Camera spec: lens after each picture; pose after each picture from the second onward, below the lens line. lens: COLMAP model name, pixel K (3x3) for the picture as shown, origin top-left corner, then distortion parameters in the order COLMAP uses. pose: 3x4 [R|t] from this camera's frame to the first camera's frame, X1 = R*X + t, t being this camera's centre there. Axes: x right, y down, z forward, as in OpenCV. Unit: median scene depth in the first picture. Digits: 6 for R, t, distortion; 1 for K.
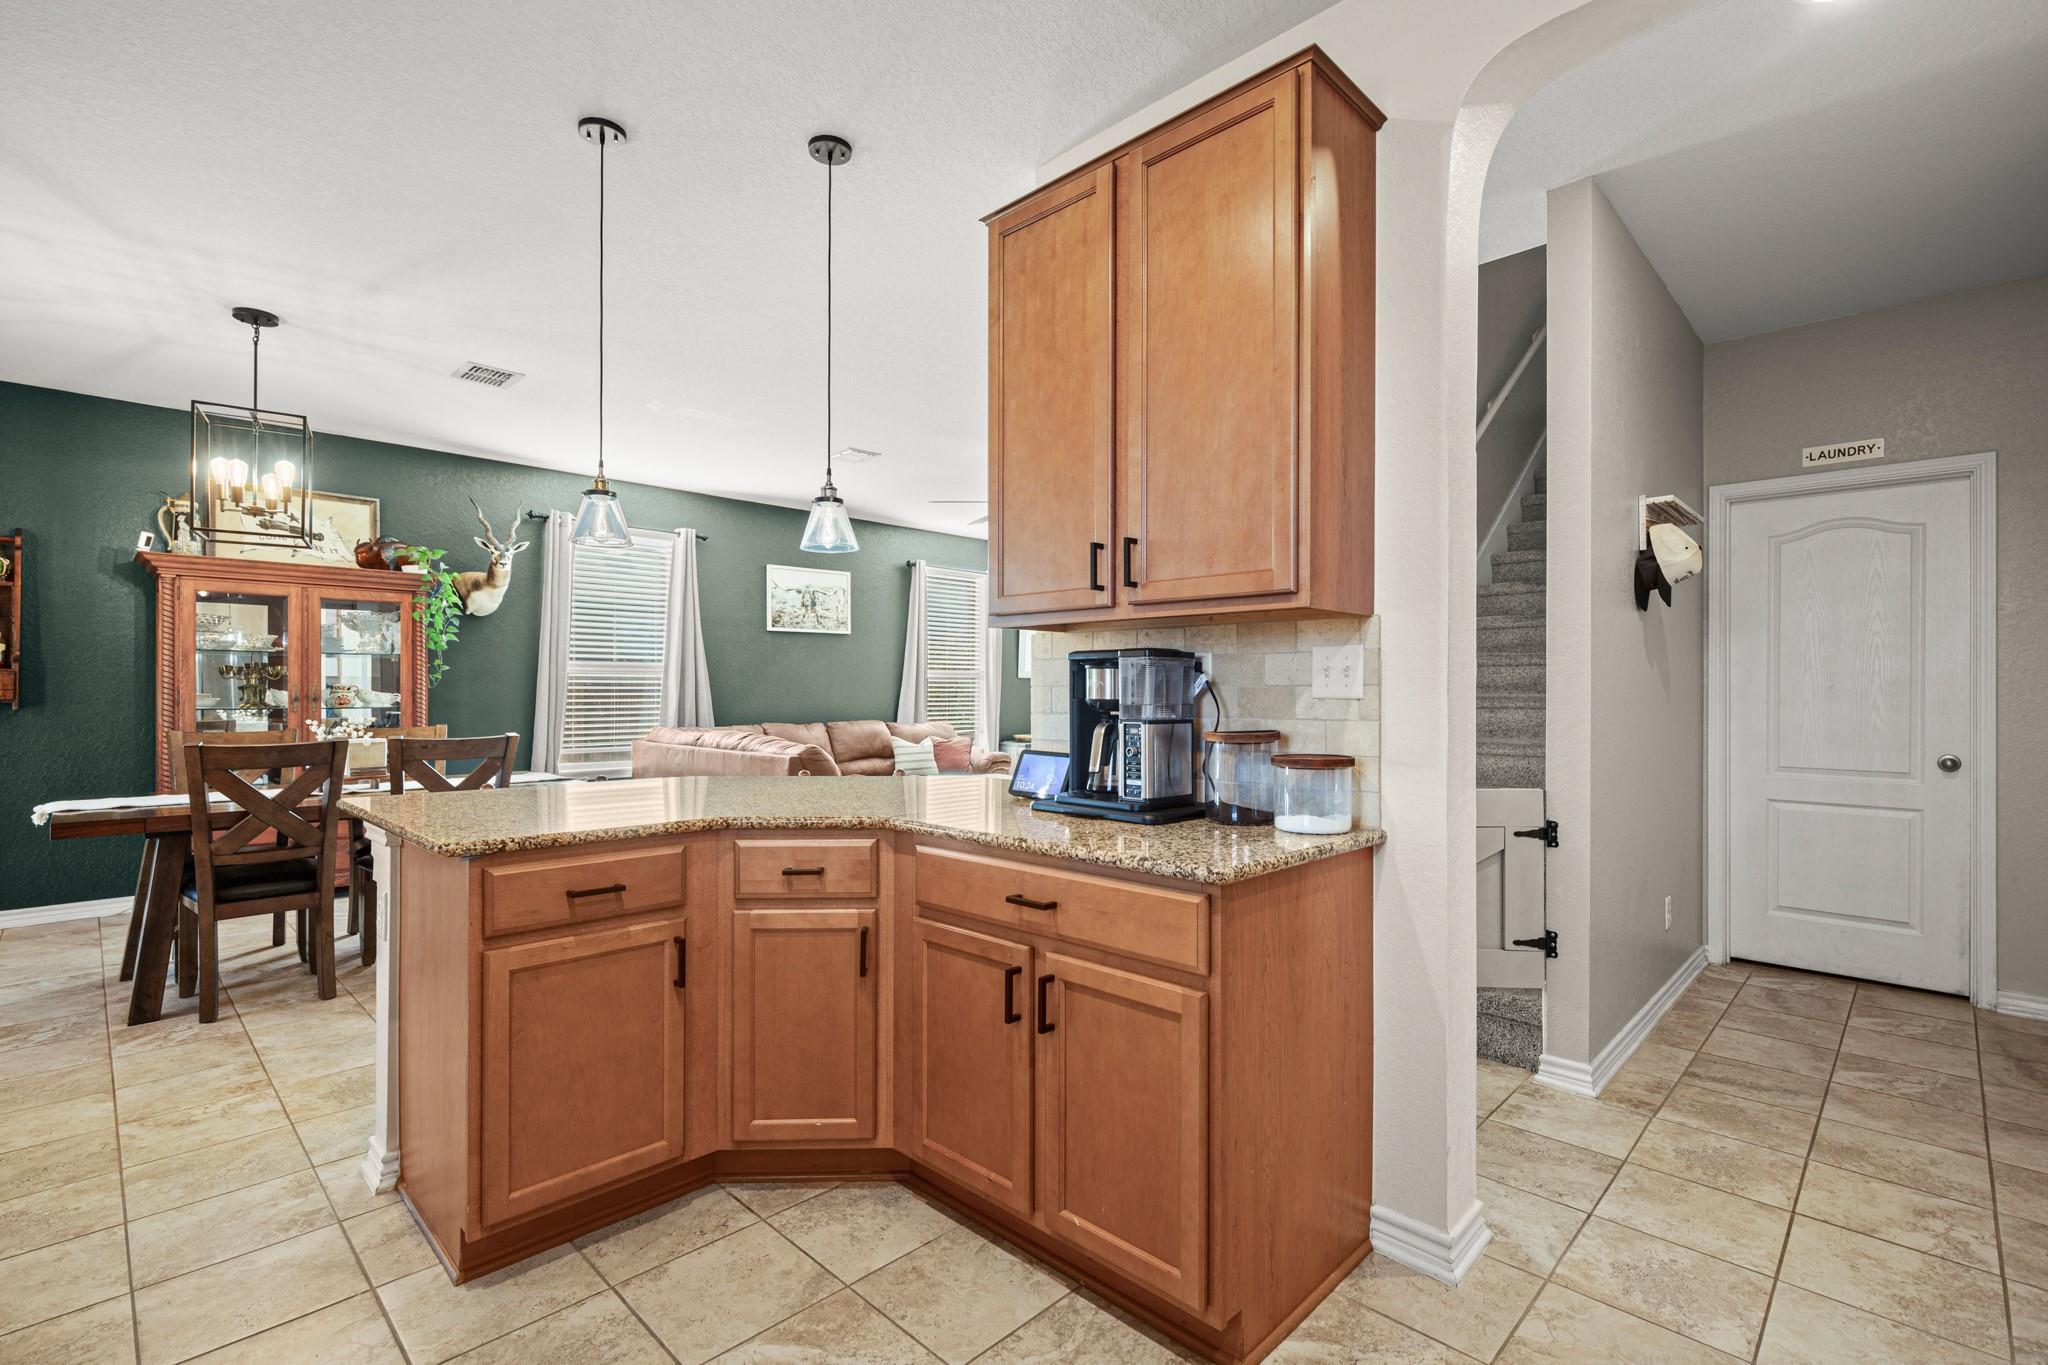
lens RADIAL K [[929.1, 0, 1021.8], [0, 929.1, 692.5], [0, 0, 1]] dist [-0.000292, -0.000244]
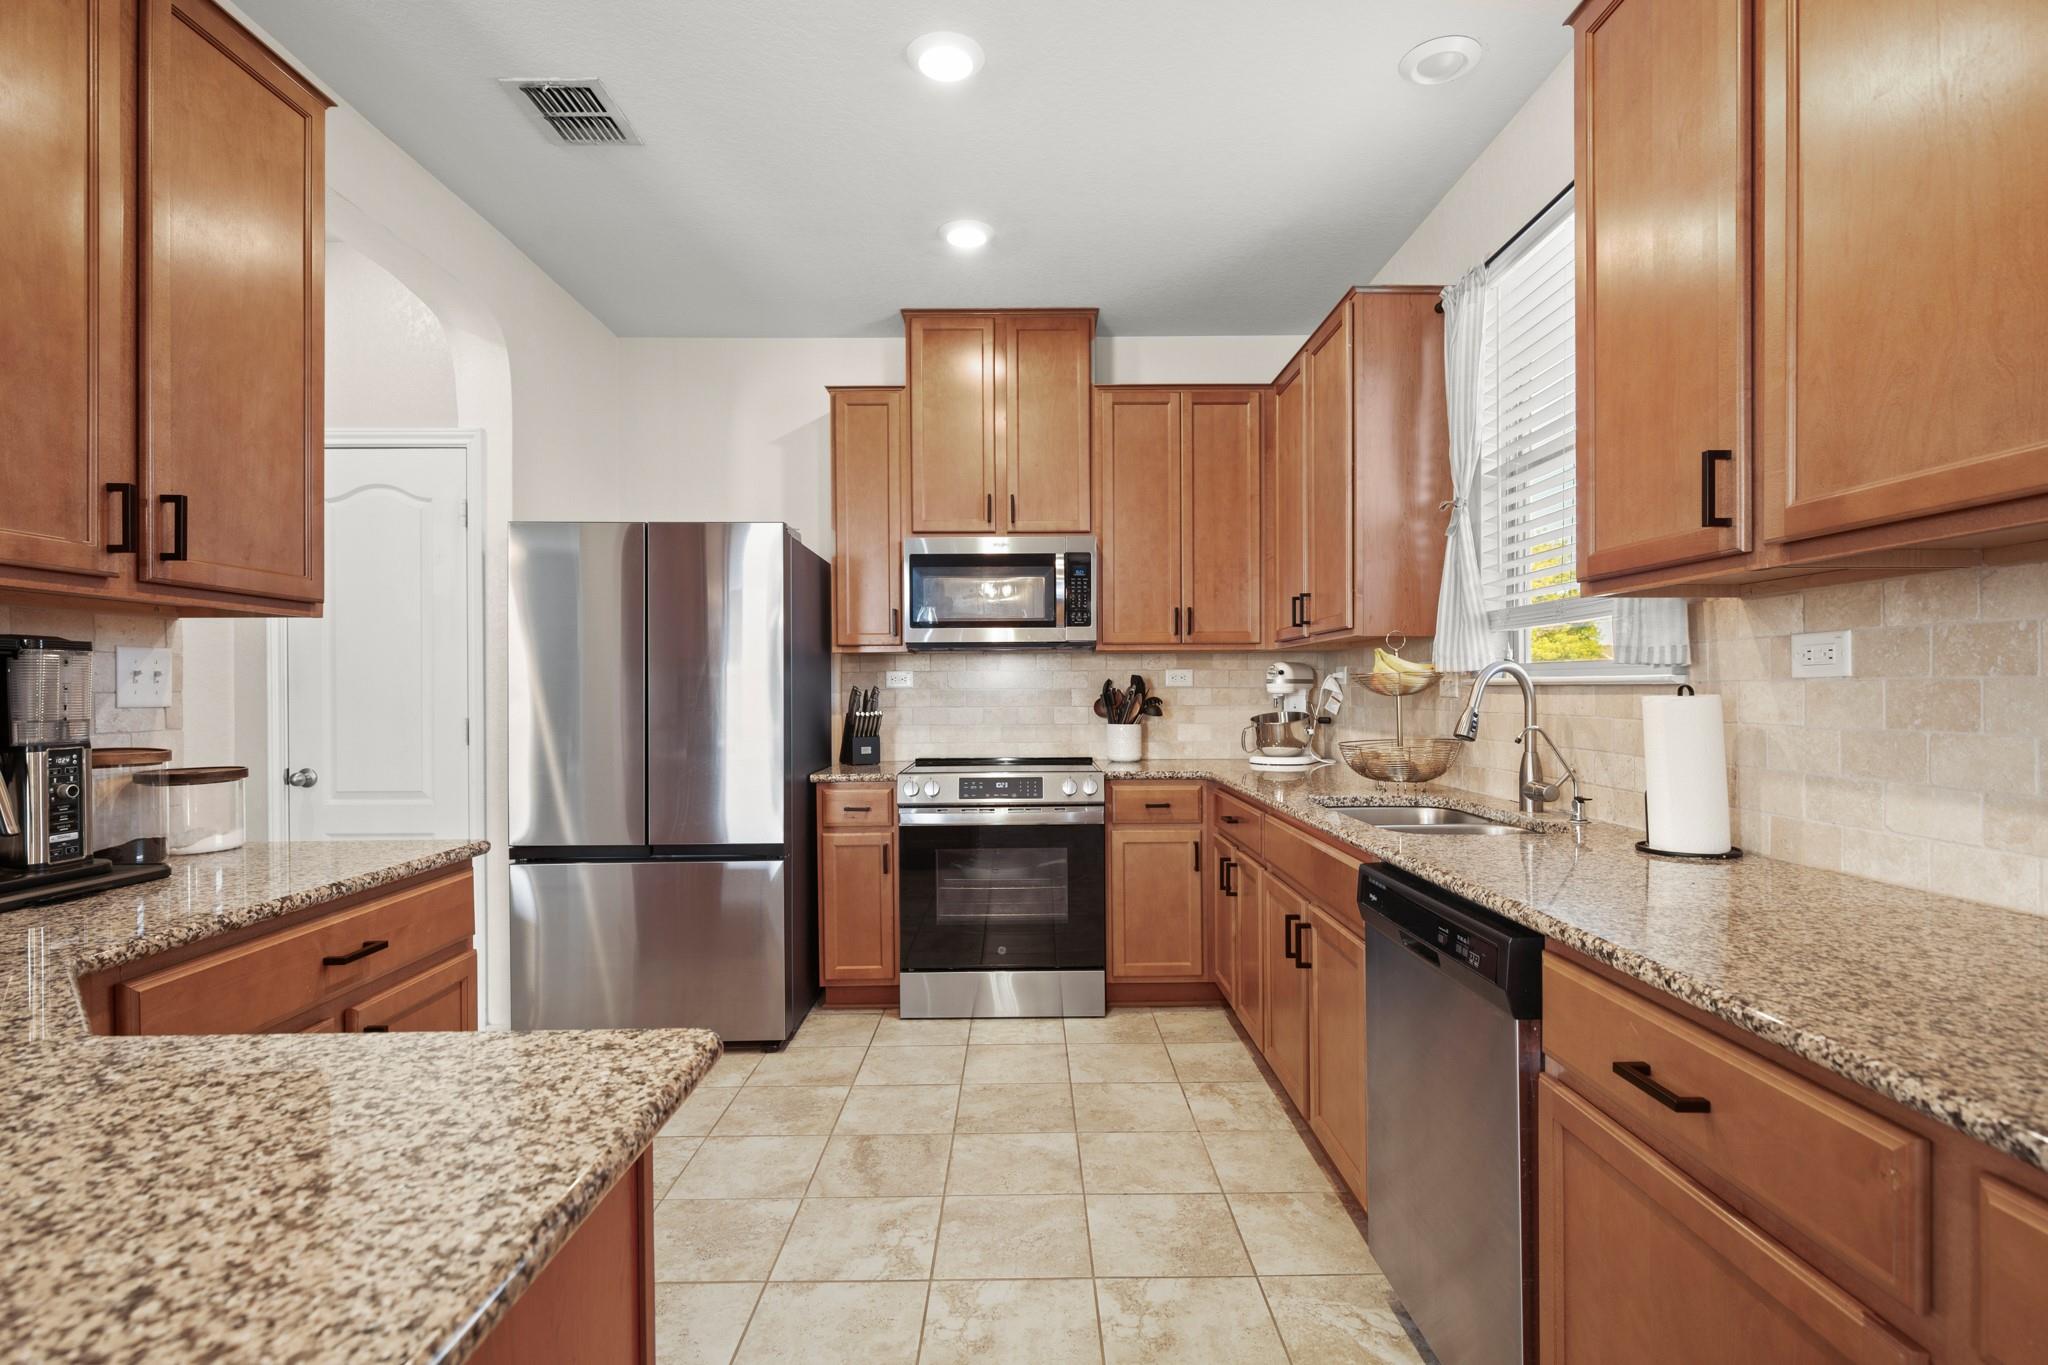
lens RADIAL K [[991.8, 0, 1027.9], [0, 991.8, 685.0], [0, 0, 1]] dist [-0.002419, -0.000369]
pose [[-0.703457, 0.006201, 0.710711, -0.861553], [0.004326, 0.999981, -0.004443, -0.006415], [-0.710725, -0.000051, -0.703470, 0.993264]]
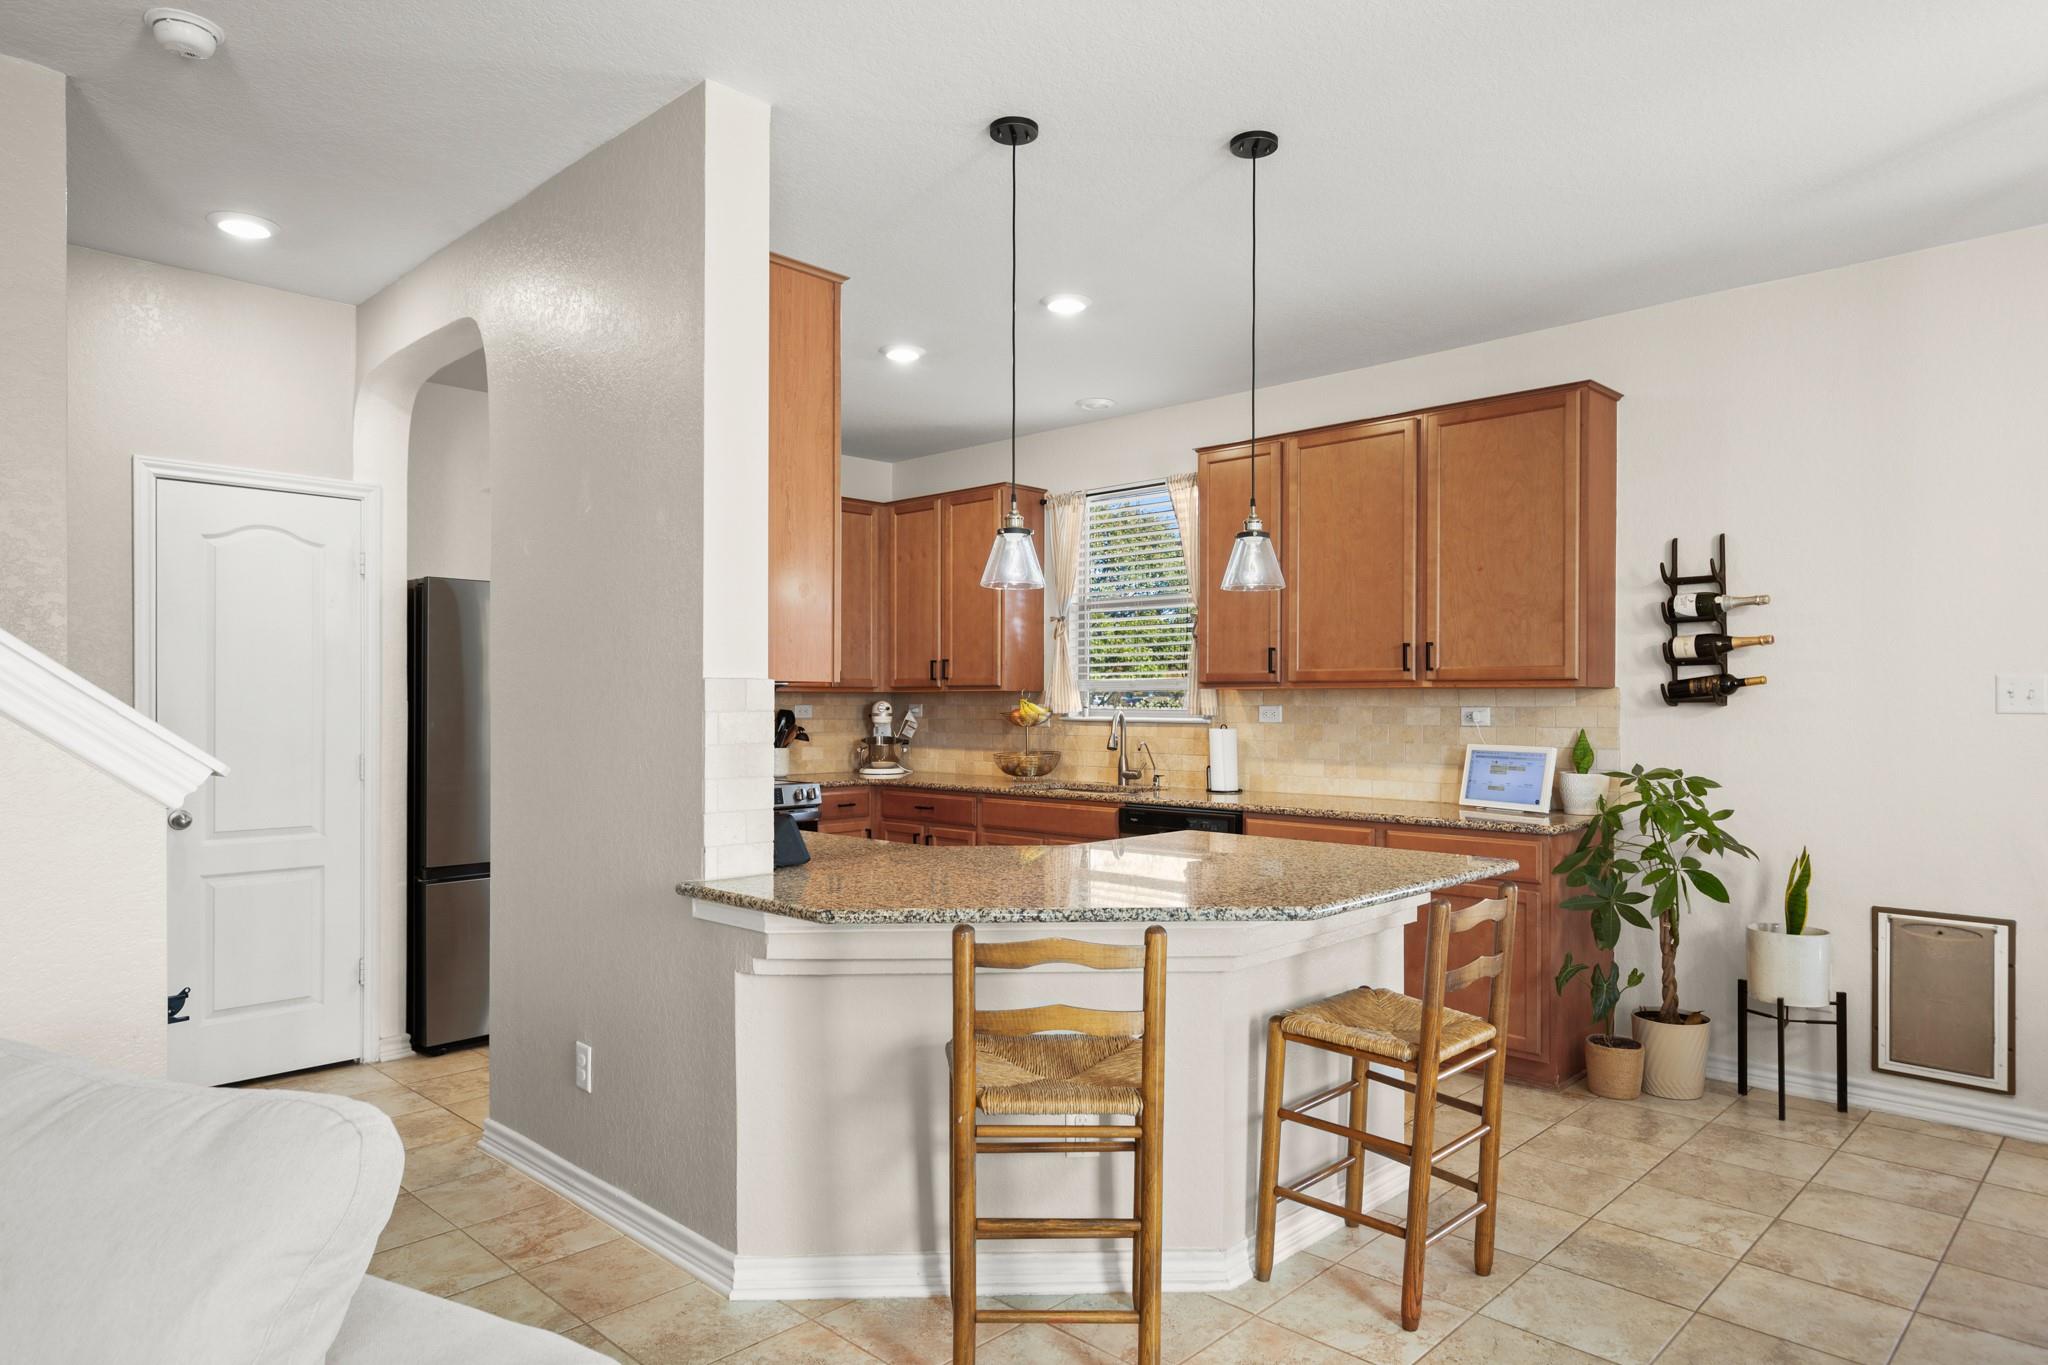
lens RADIAL K [[1238.7, 0, 1028.3], [0, 1238.7, 693.7], [0, 0, 1]] dist [-0.000152, -0.000314]
pose [[-0.999999, -0.001589, -0.000562, -0.261294], [-0.001586, 0.999981, -0.006035, -0.054907], [0.000571, -0.006034, -0.999982, 2.571904]]
